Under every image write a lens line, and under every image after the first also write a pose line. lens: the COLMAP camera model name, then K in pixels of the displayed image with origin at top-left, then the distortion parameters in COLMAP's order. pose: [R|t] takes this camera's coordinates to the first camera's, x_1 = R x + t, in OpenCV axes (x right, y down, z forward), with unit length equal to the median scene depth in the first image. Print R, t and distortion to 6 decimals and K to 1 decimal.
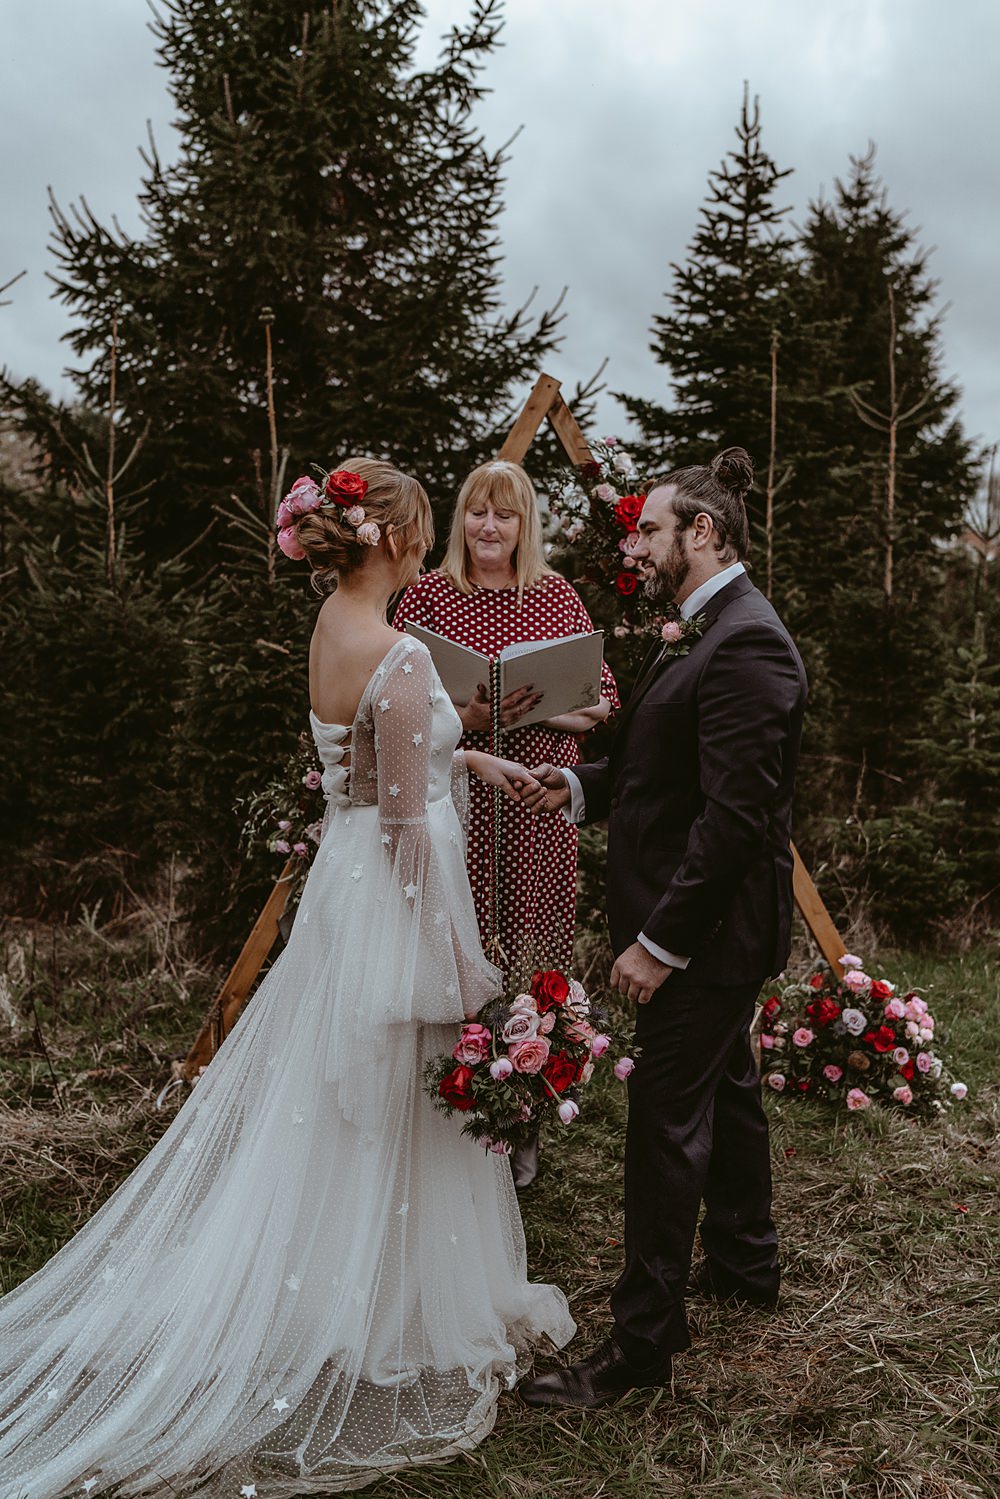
lens RADIAL K [[1378.4, 0, 562.2], [0, 1378.4, 708.9], [0, 0, 1]] dist [-0.016265, 0.000000]
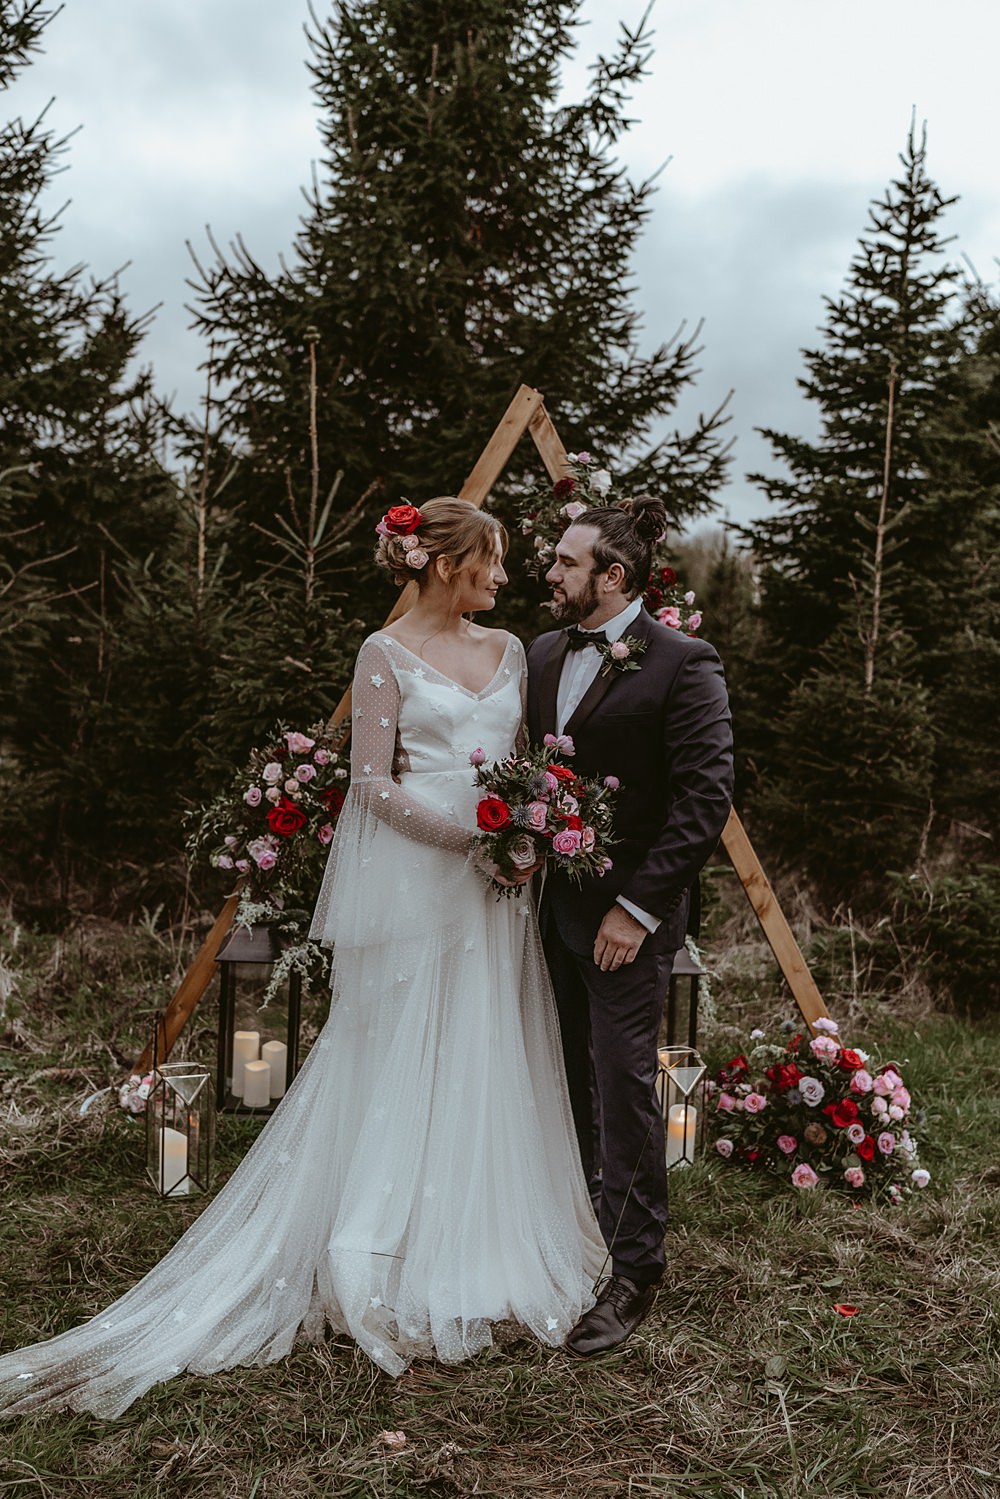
lens RADIAL K [[1346.2, 0, 506.3], [0, 1346.2, 762.3], [0, 0, 1]] dist [-0.025587, 0.025093]
pose [[0.983375, 0.051213, -0.174215, 0.054524], [-0.048780, 0.998643, 0.018223, 0.000363], [0.174912, -0.009422, 0.984539, 0.028605]]
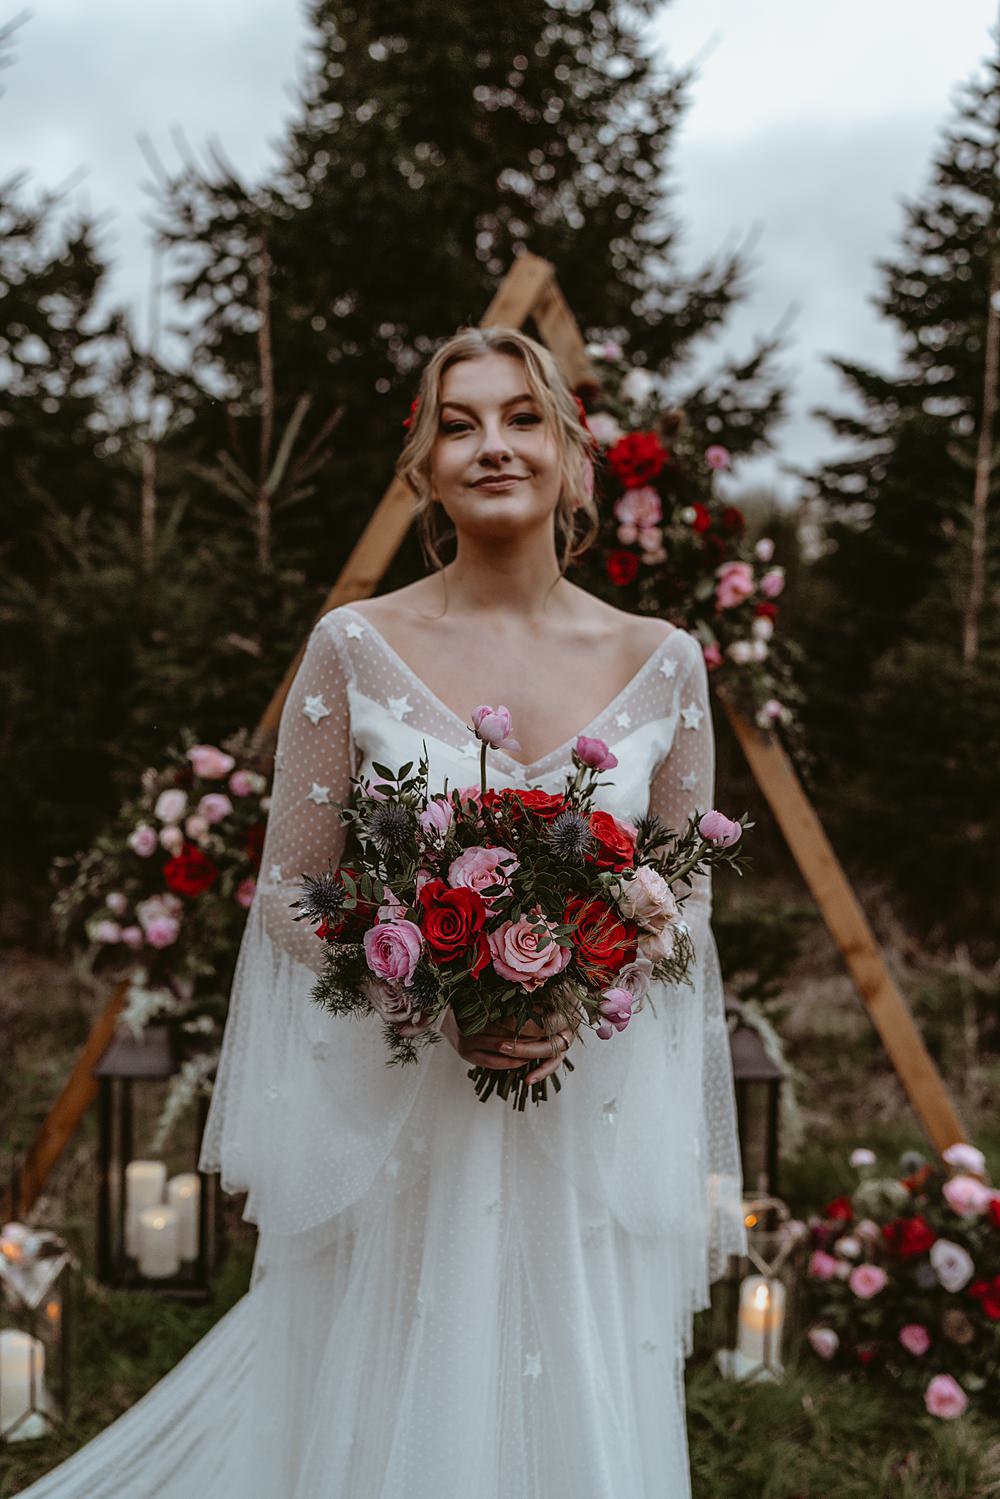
lens RADIAL K [[1469.7, 0, 492.6], [0, 1469.7, 761.7], [0, 0, 1]] dist [-0.019170, 0.000000]
pose [[0.977943, 0.045567, -0.203841, 0.046003], [-0.039415, 0.998639, 0.034145, -0.006481], [0.205119, -0.025358, 0.978408, 0.106287]]
